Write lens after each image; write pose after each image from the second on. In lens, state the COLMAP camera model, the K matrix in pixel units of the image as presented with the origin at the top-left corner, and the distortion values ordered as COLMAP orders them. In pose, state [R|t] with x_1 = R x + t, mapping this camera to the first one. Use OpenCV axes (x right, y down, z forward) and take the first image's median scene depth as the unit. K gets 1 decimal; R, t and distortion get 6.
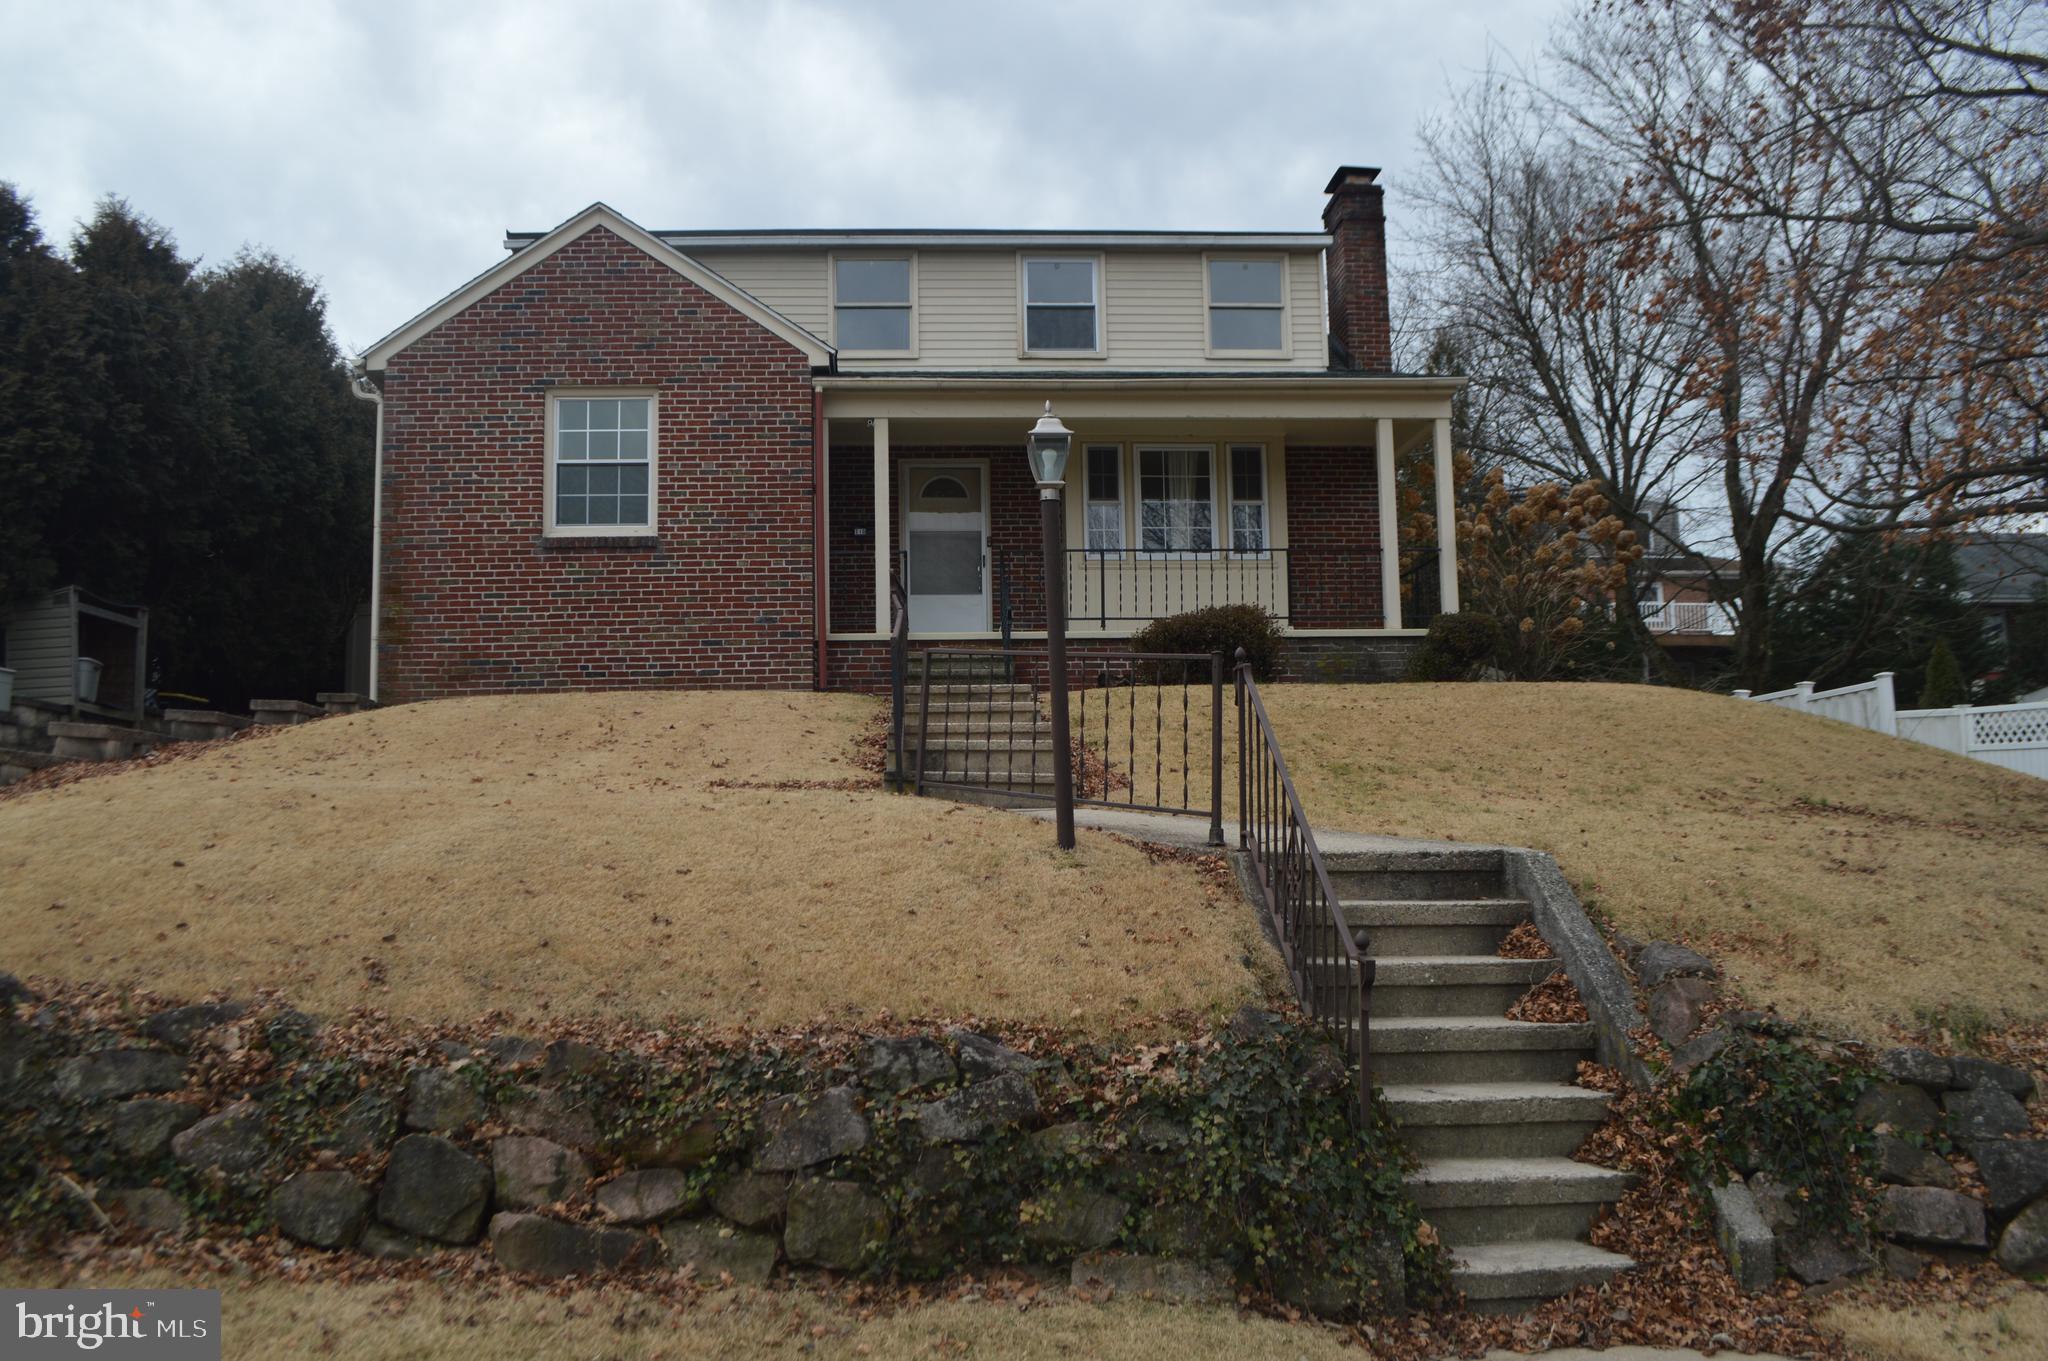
lens RADIAL K [[1628.9, 0, 1025.6], [0, 1628.9, 690.0], [0, 0, 1]] dist [-0.094204, 0.032563]
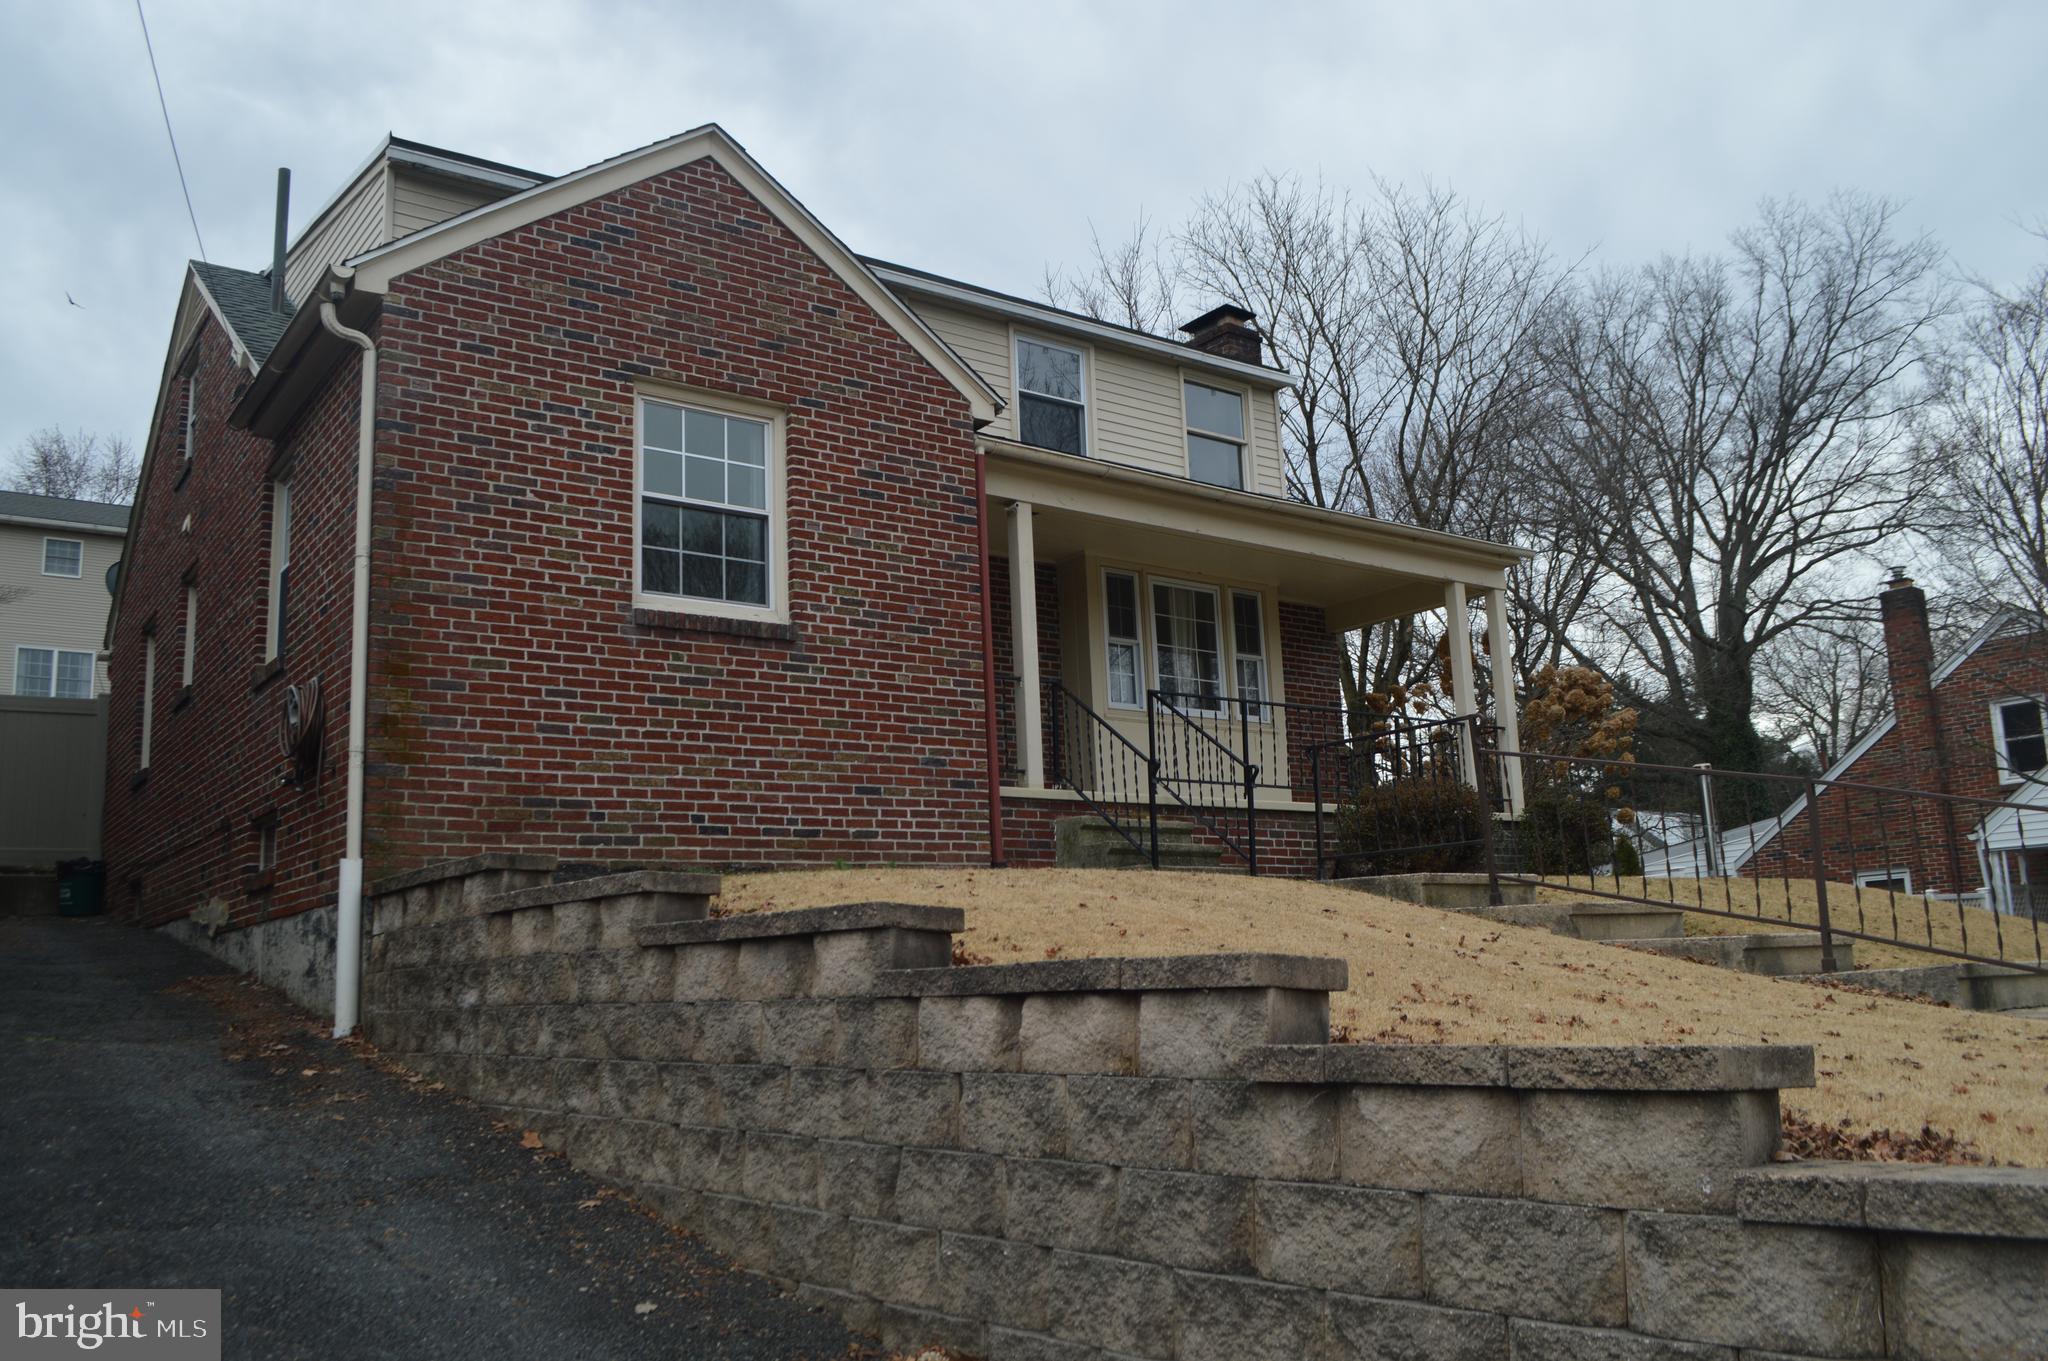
lens RADIAL K [[1628.9, 0, 1026.7], [0, 1628.9, 690.1], [0, 0, 1]] dist [-0.094204, 0.032563]
pose [[0.838950, 0.084925, 0.537542, -0.502949], [-0.032393, 0.993790, -0.106450, -0.000407], [-0.543244, 0.071894, 0.836491, 0.387036]]
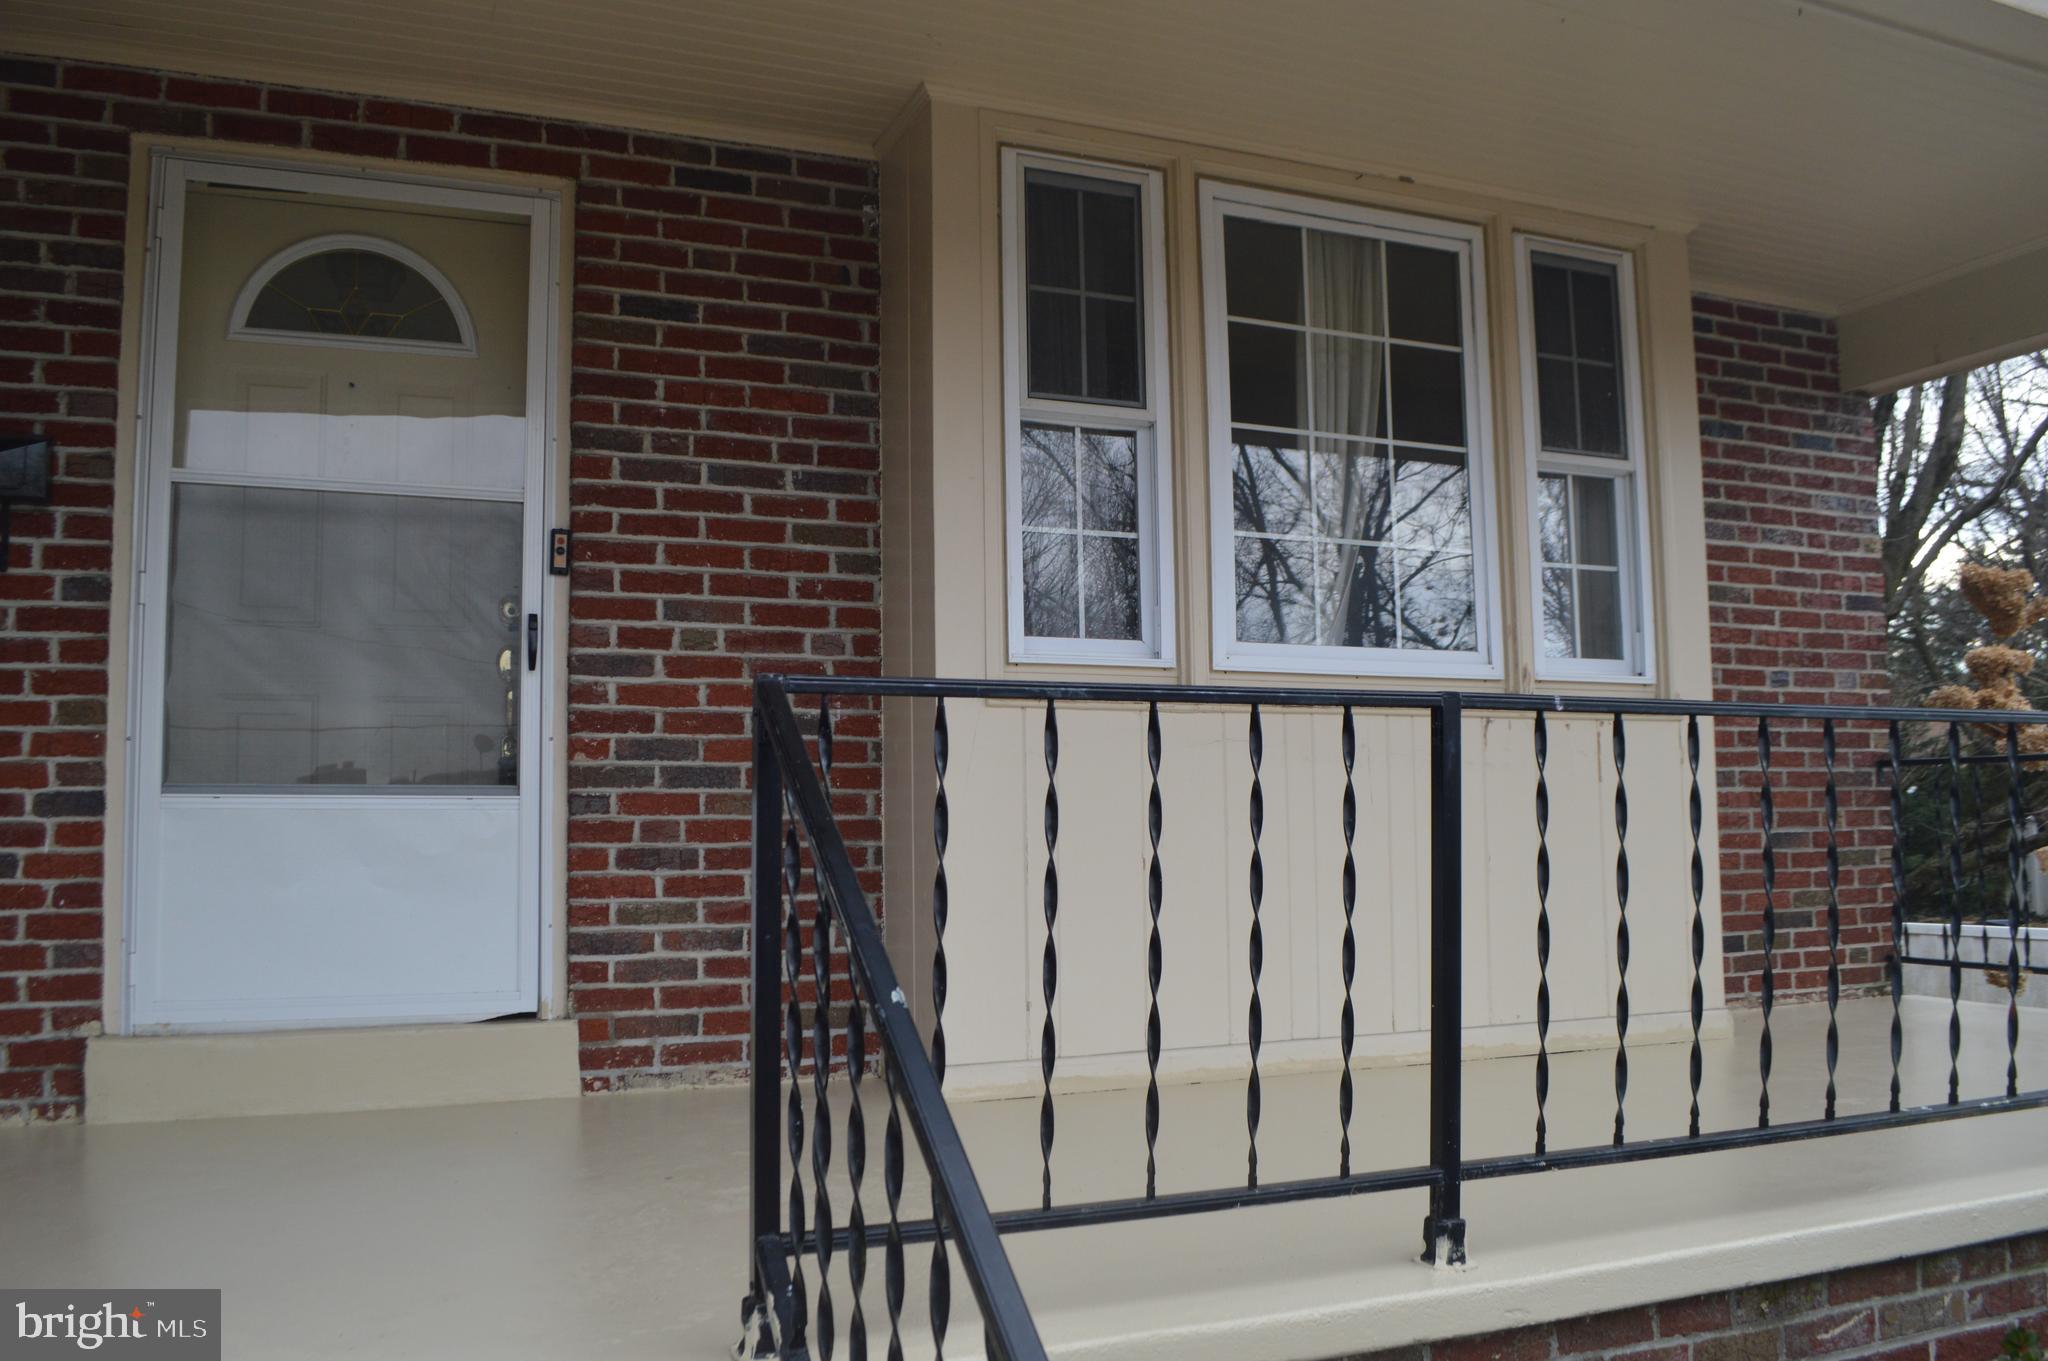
lens RADIAL K [[1628.9, 0, 1023.6], [0, 1628.9, 689.2], [0, 0, 1]] dist [-0.094204, 0.032563]
pose [[0.948480, 0.032095, 0.315207, -0.036446], [-0.037366, 0.999244, 0.010691, -0.090256], [-0.314625, -0.021918, 0.948963, 0.904456]]
